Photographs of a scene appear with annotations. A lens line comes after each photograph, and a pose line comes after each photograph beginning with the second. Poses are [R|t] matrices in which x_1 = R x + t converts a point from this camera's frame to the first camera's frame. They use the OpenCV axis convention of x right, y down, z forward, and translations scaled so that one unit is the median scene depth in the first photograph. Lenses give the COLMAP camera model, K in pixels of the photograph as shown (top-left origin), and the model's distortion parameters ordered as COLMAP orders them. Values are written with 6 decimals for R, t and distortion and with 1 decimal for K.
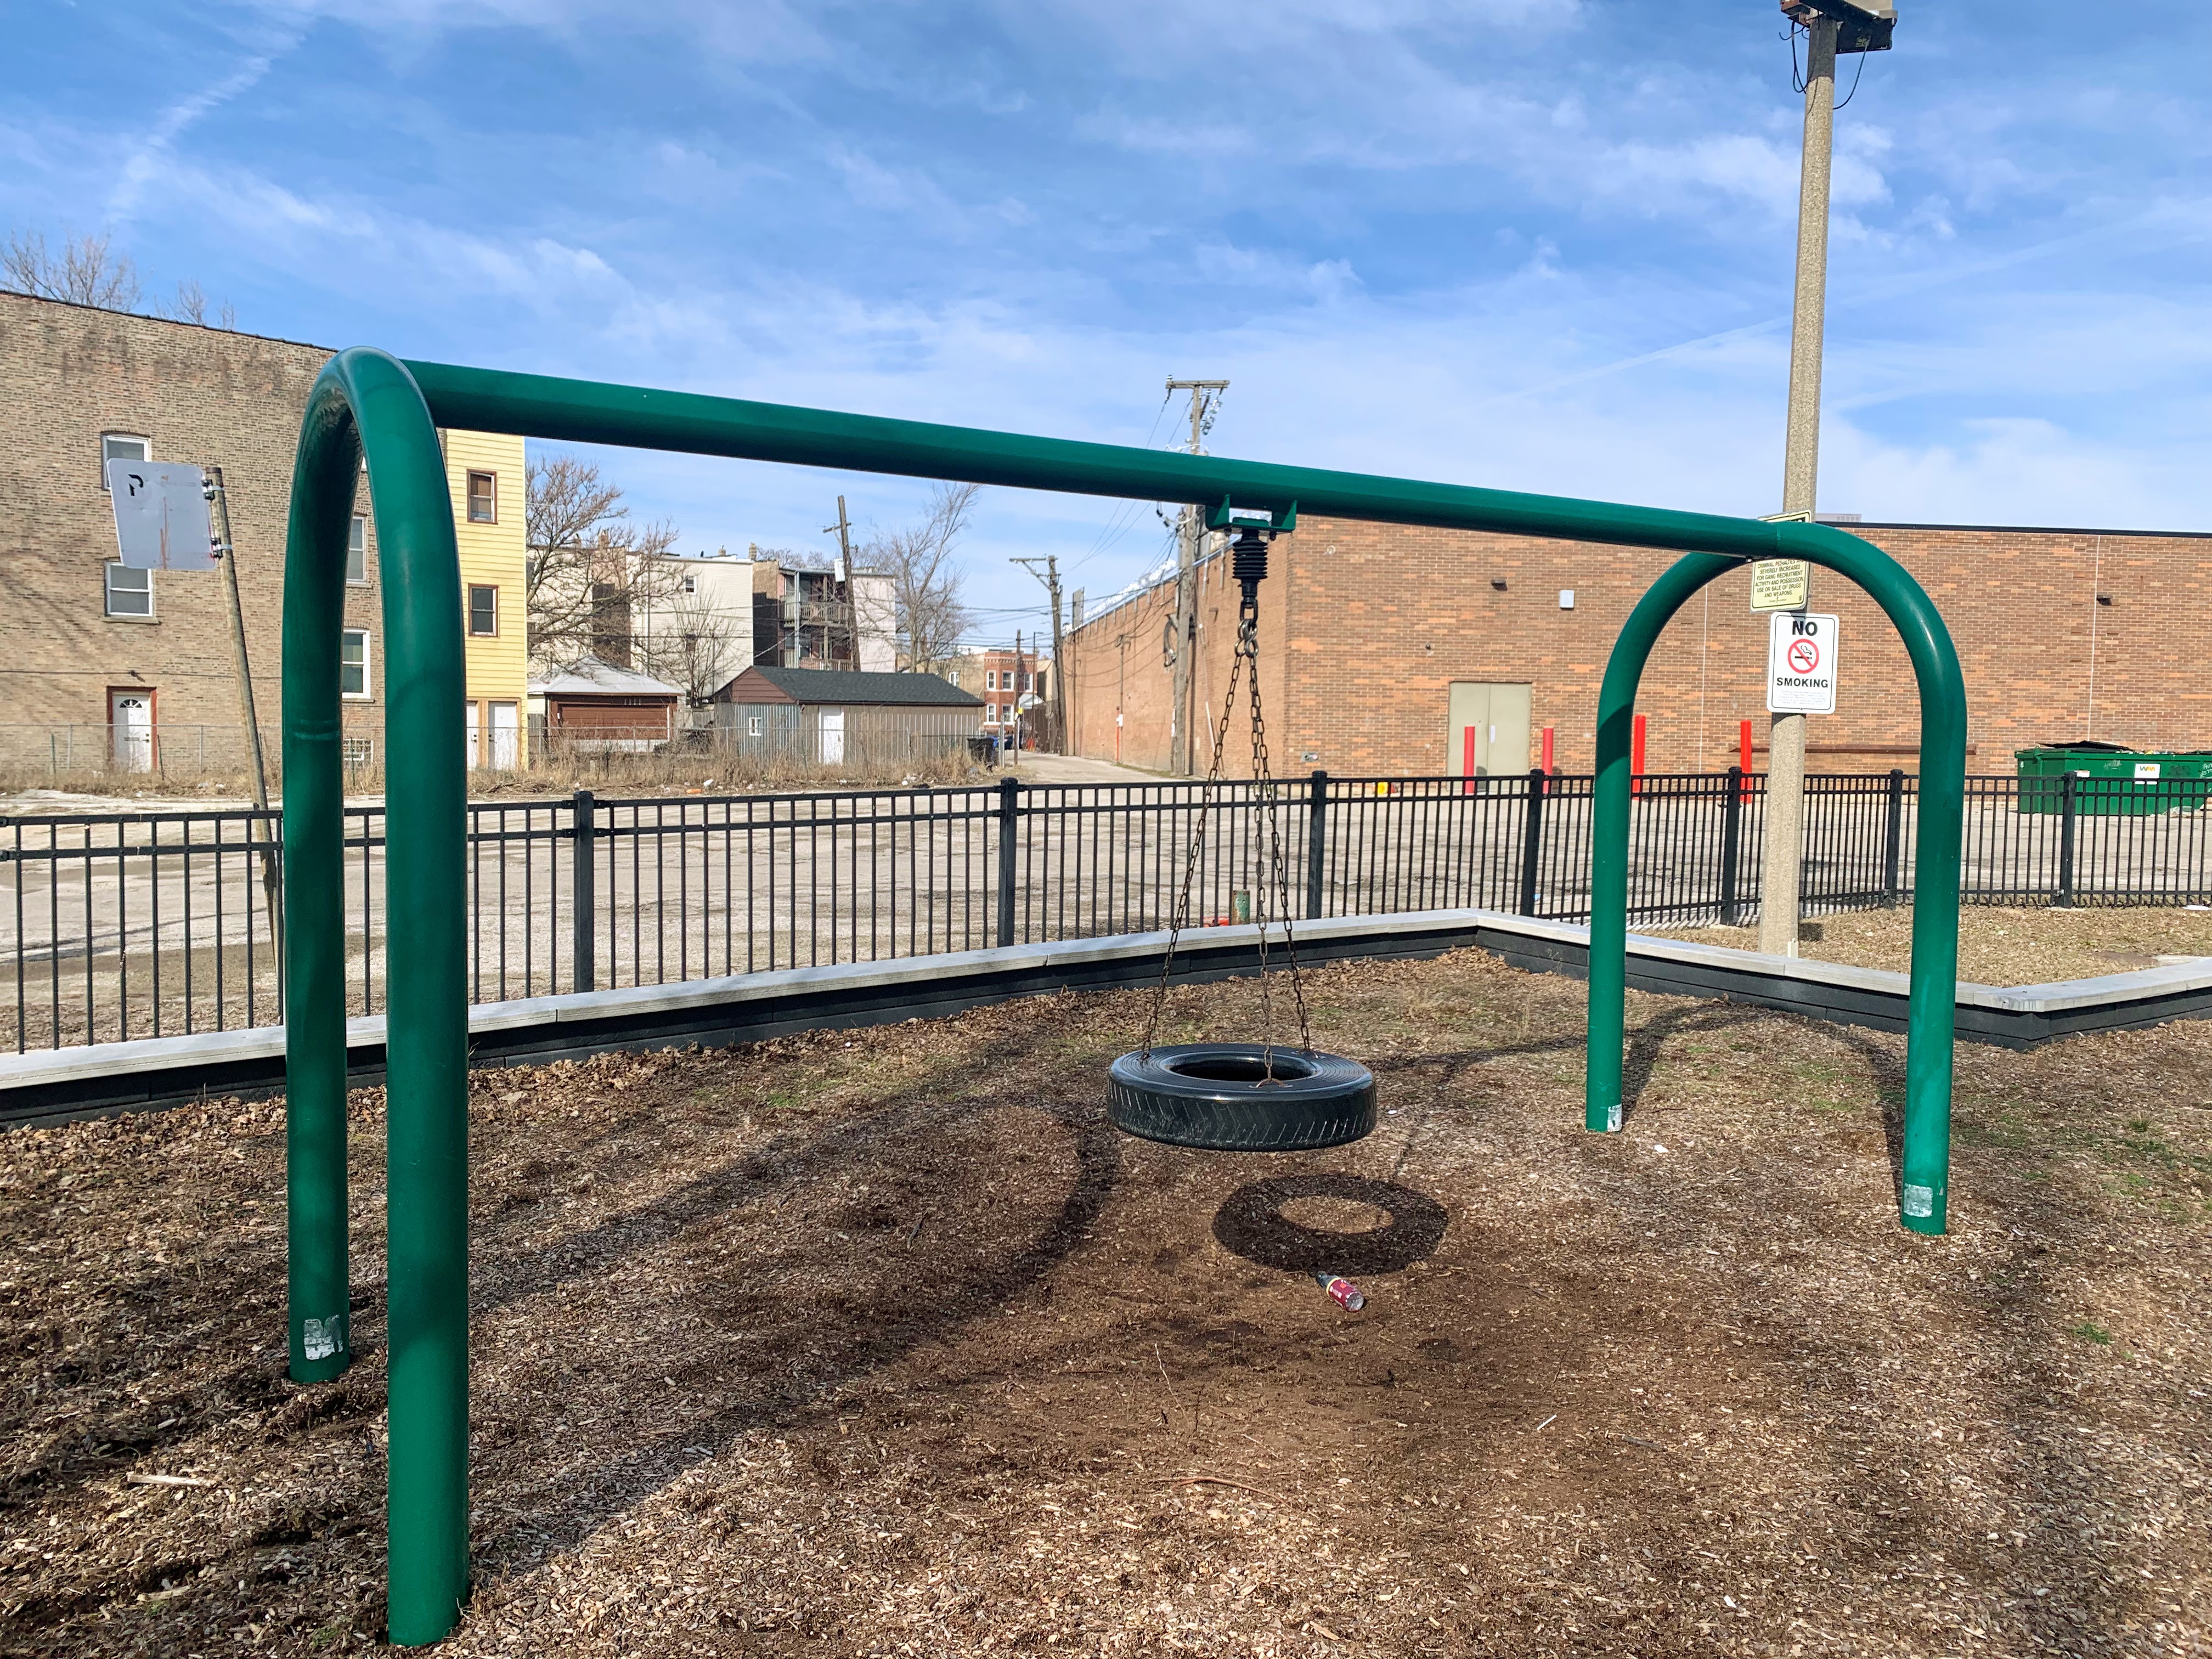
lens RADIAL K [[1678.5, 0, 1097.7], [0, 1678.5, 824.4], [0, 0, 1]] dist [0.029695, -0.022516]
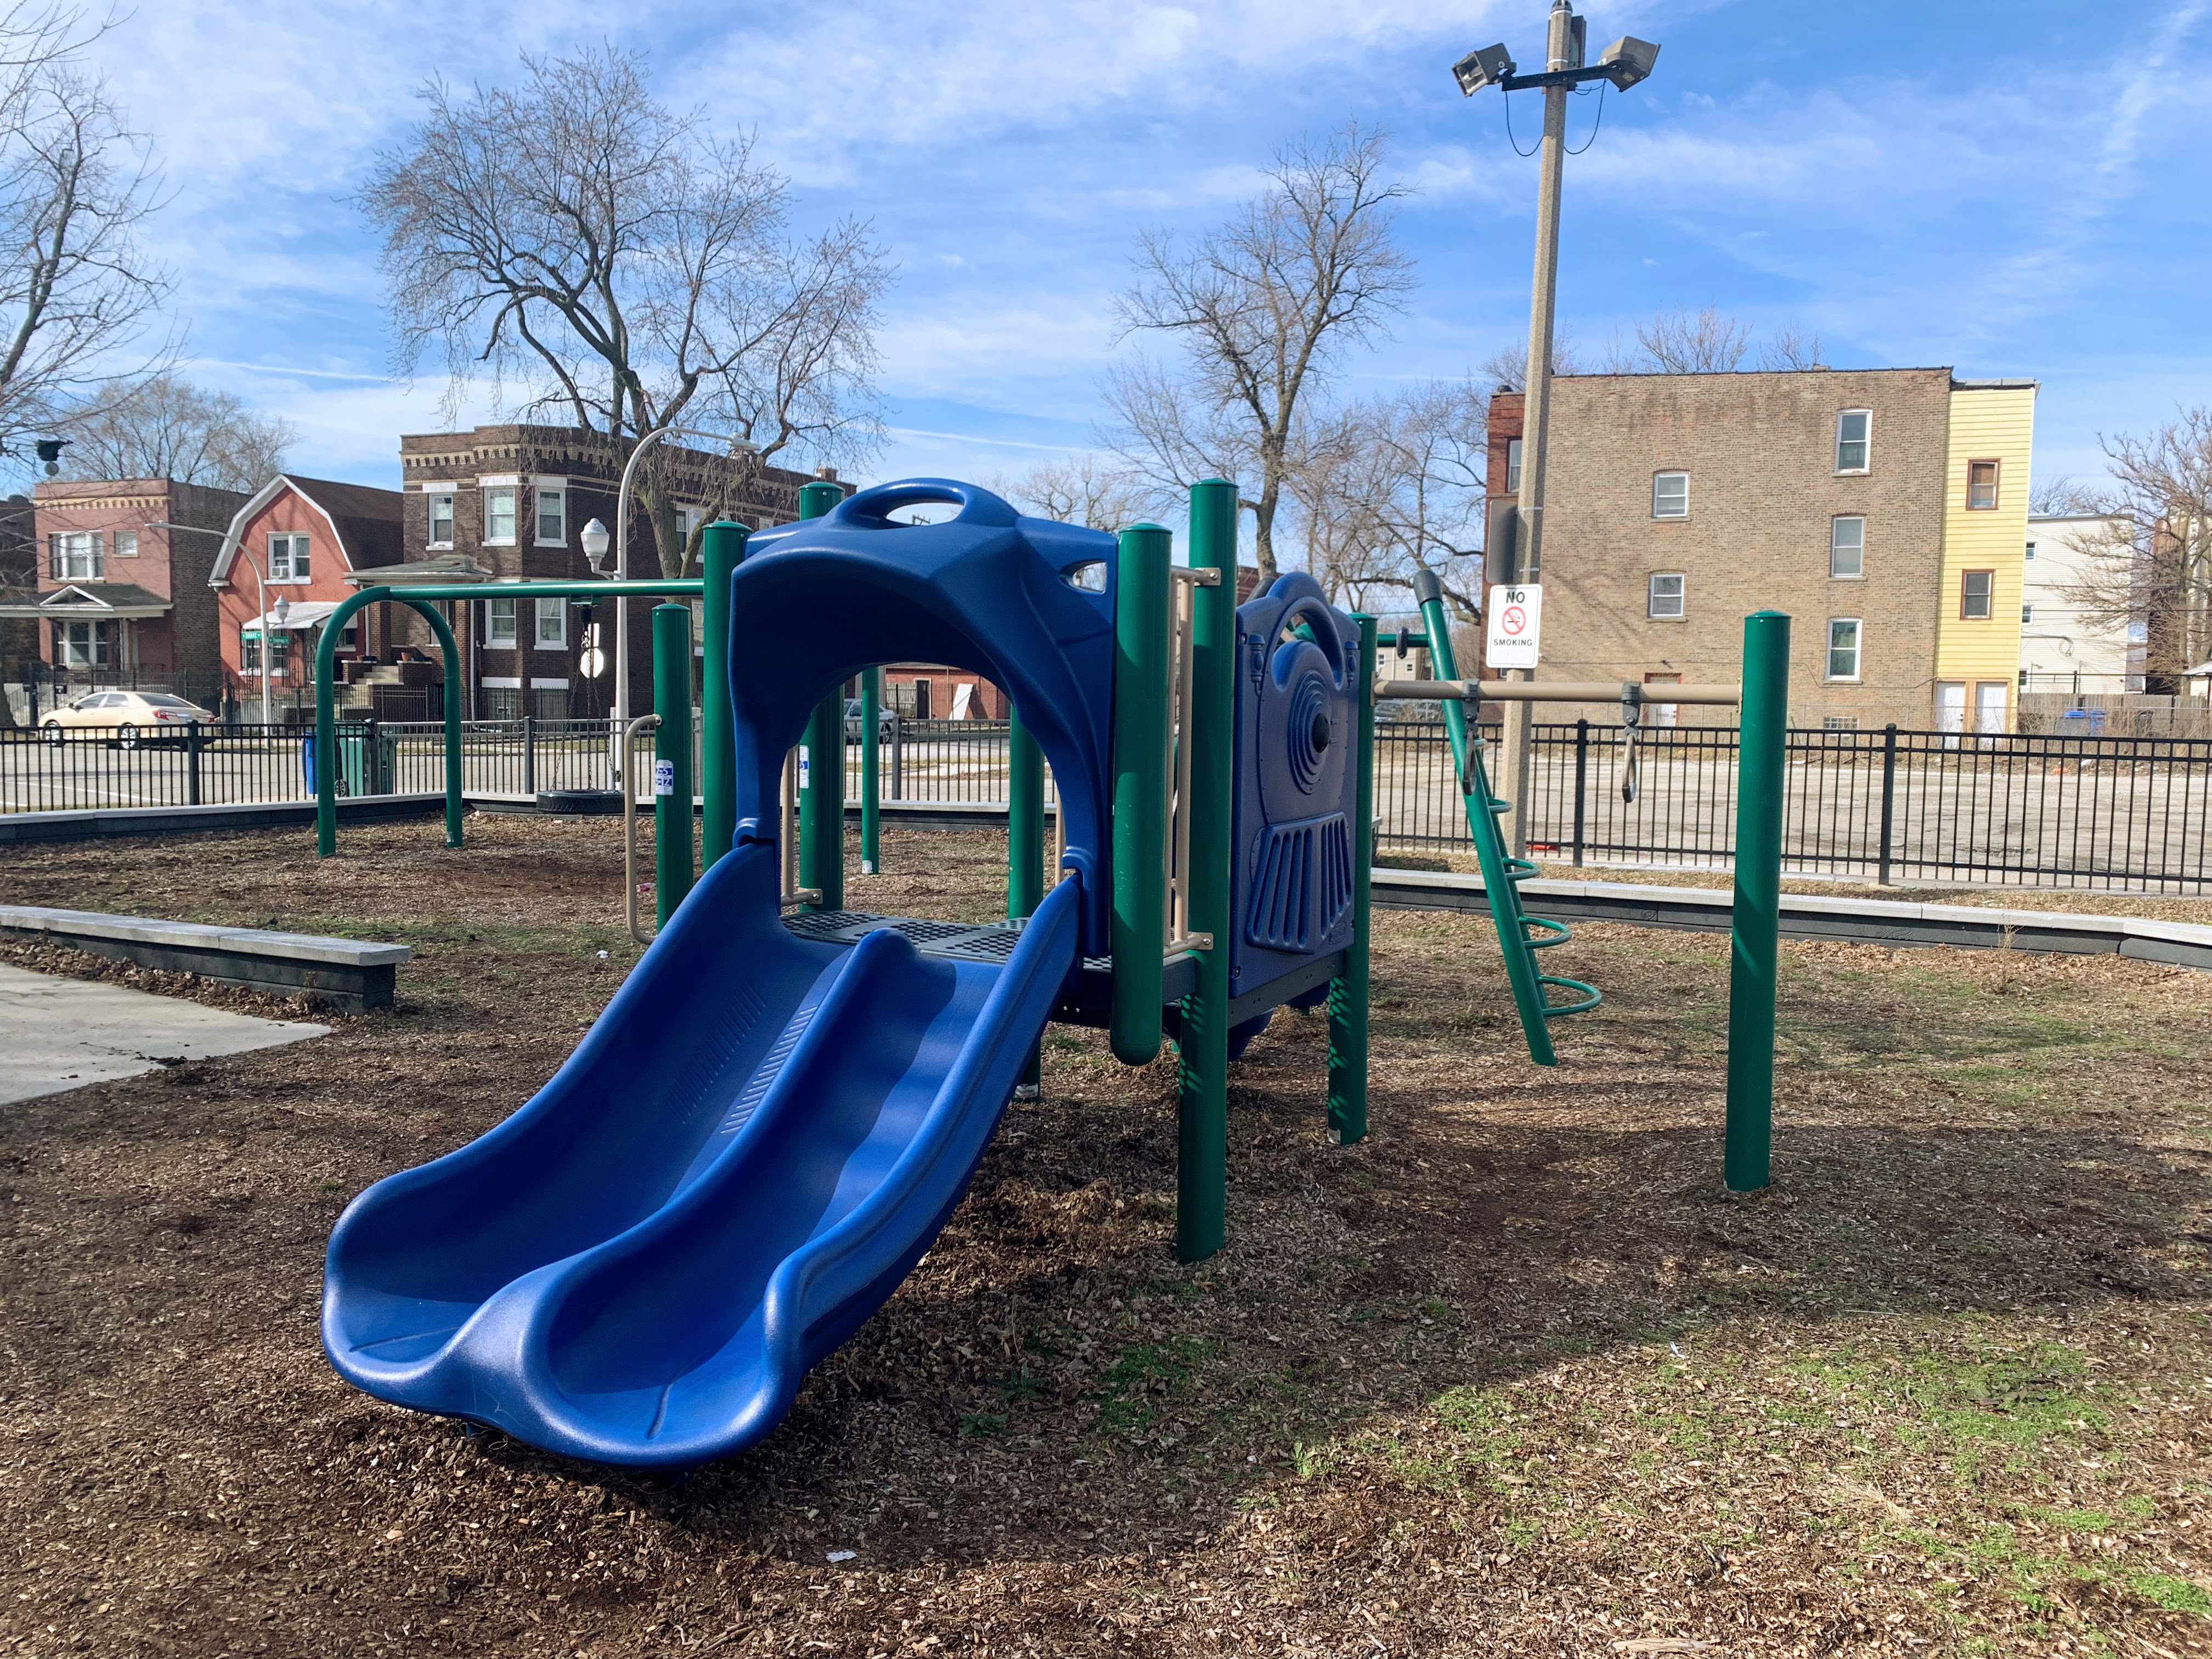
lens RADIAL K [[1678.5, 0, 1113.3], [0, 1678.5, 816.1], [0, 0, 1]] dist [0.029695, -0.022516]
pose [[0.490227, 0.060843, -0.869469, 0.324903], [-0.059616, 0.997565, 0.036194, 0.003883], [0.869554, 0.034091, 0.492660, 0.033944]]
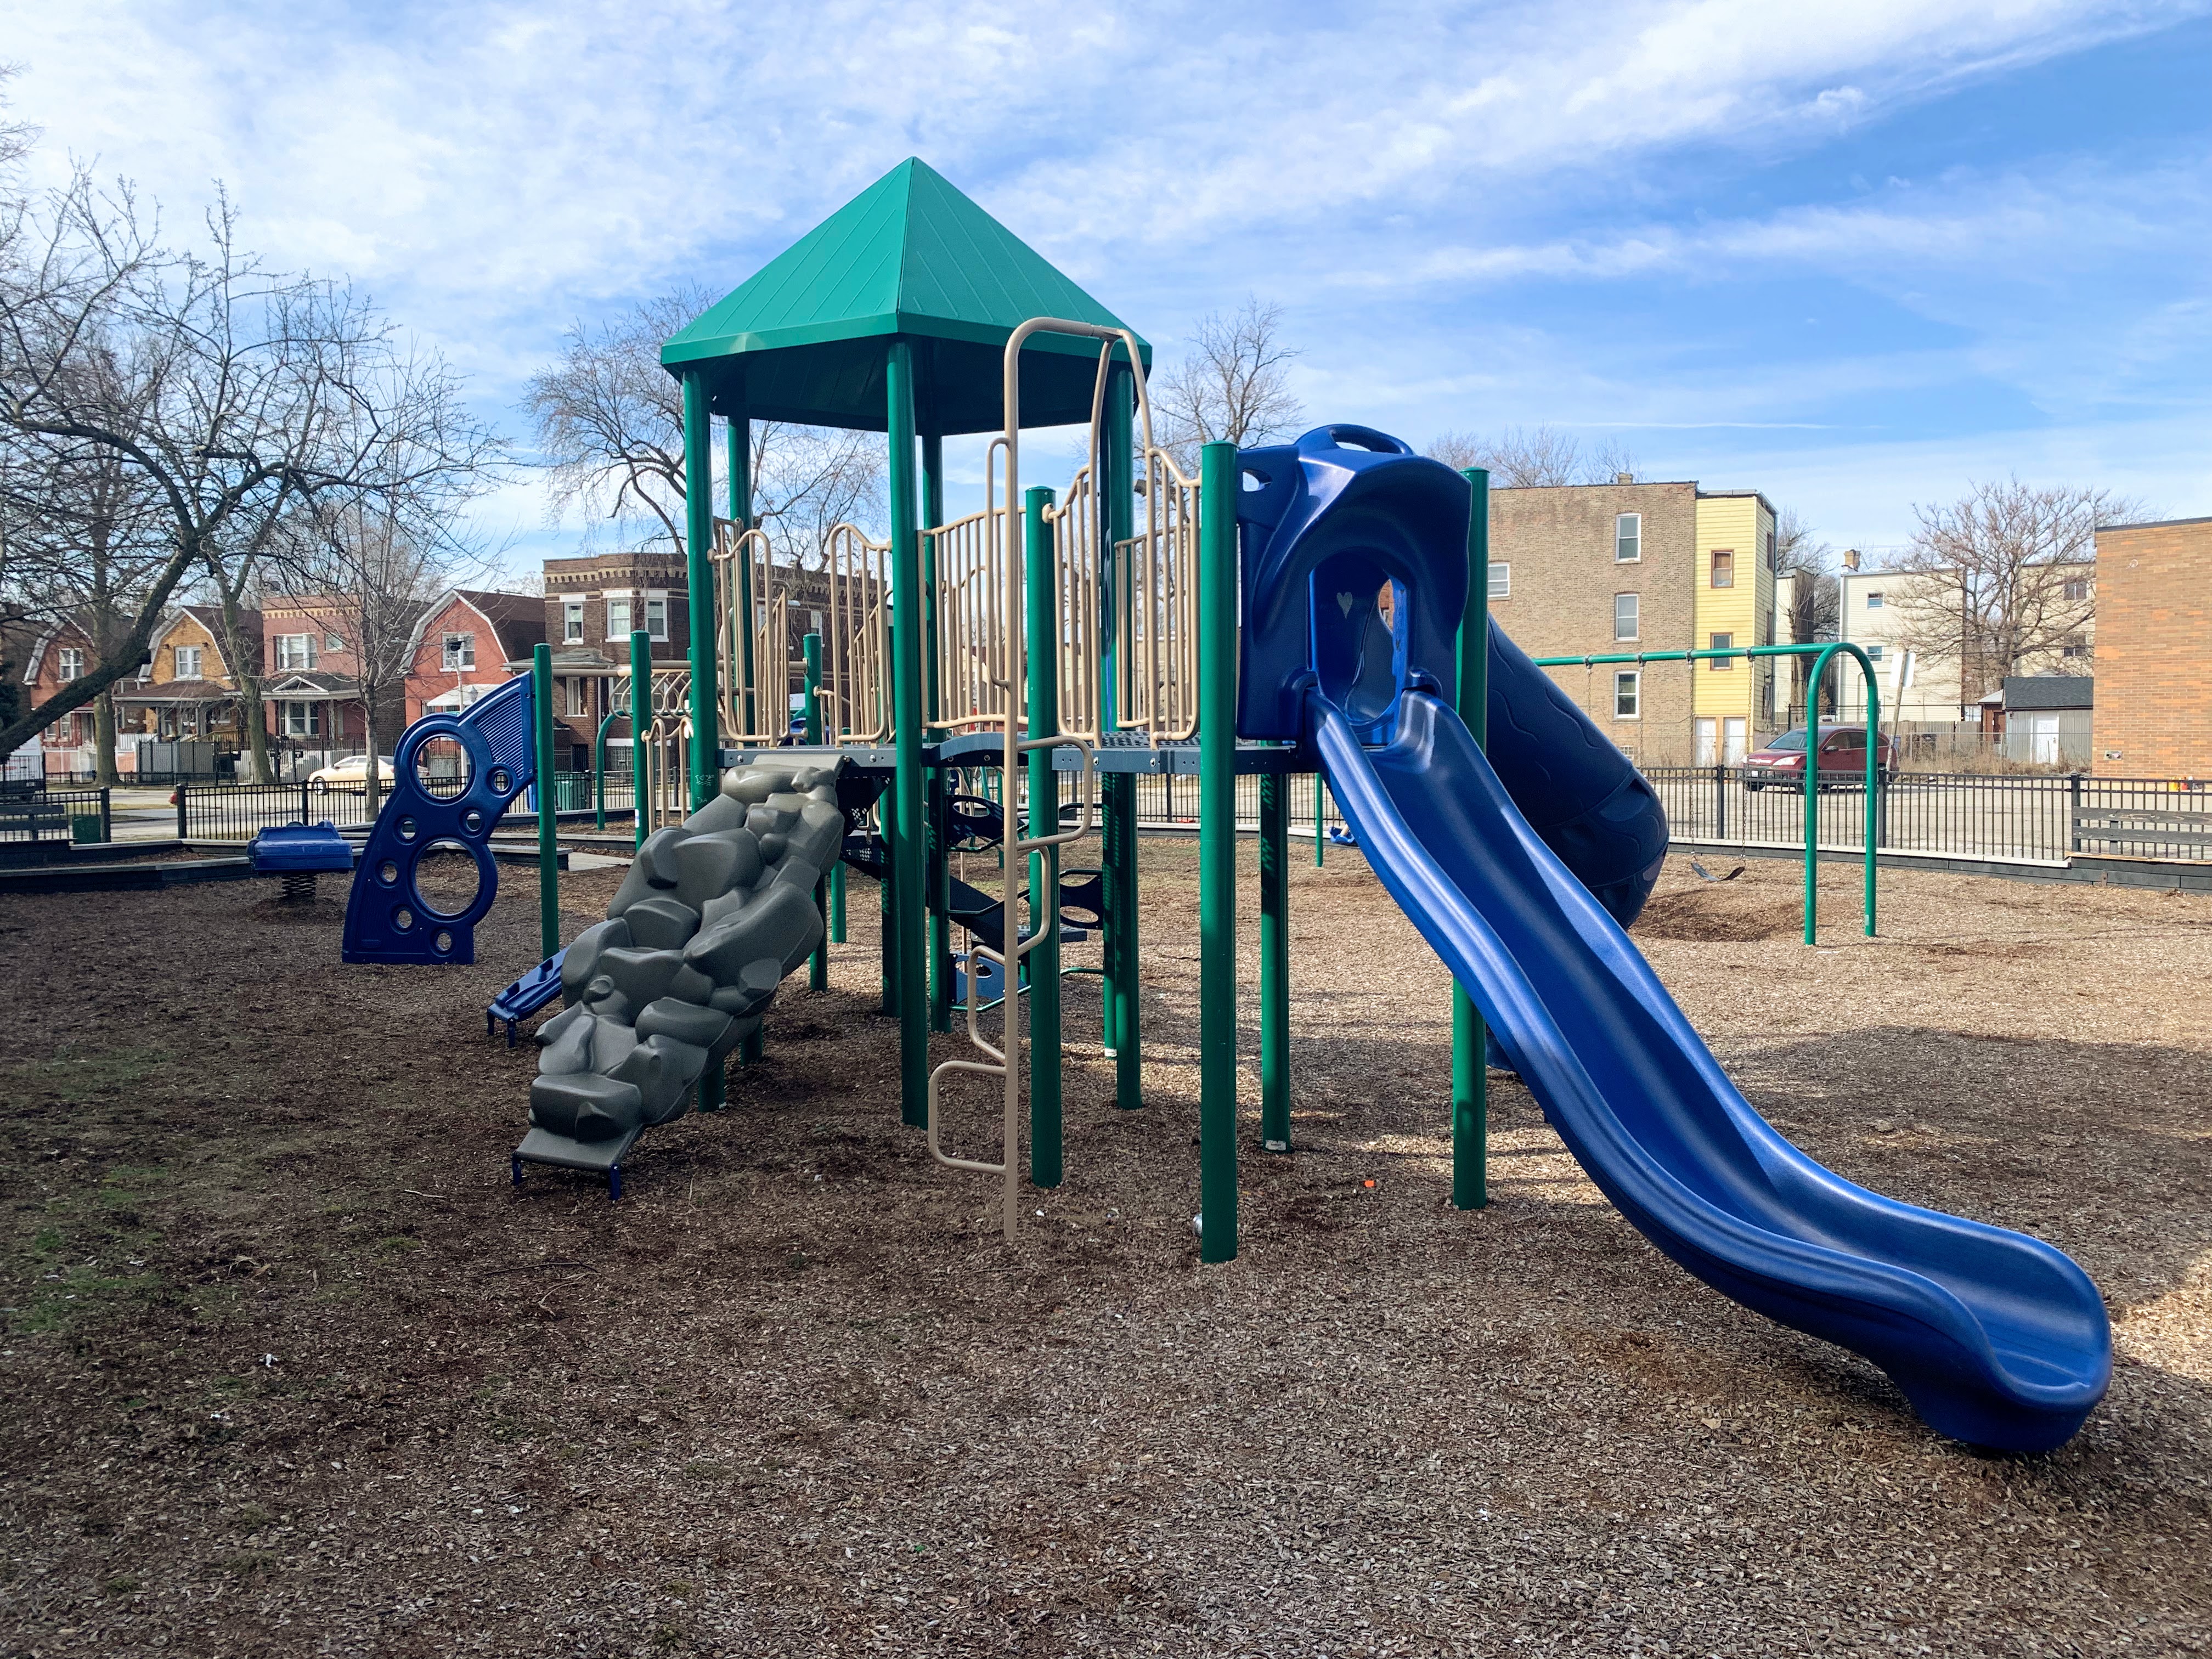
lens RADIAL K [[1678.5, 0, 1102.1], [0, 1678.5, 813.6], [0, 0, 1]] dist [0.029695, -0.022516]
pose [[0.448038, 0.029380, -0.893532, 0.722602], [-0.038575, 0.999164, 0.013511, 0.006855], [0.893182, 0.028414, 0.448797, -0.069962]]
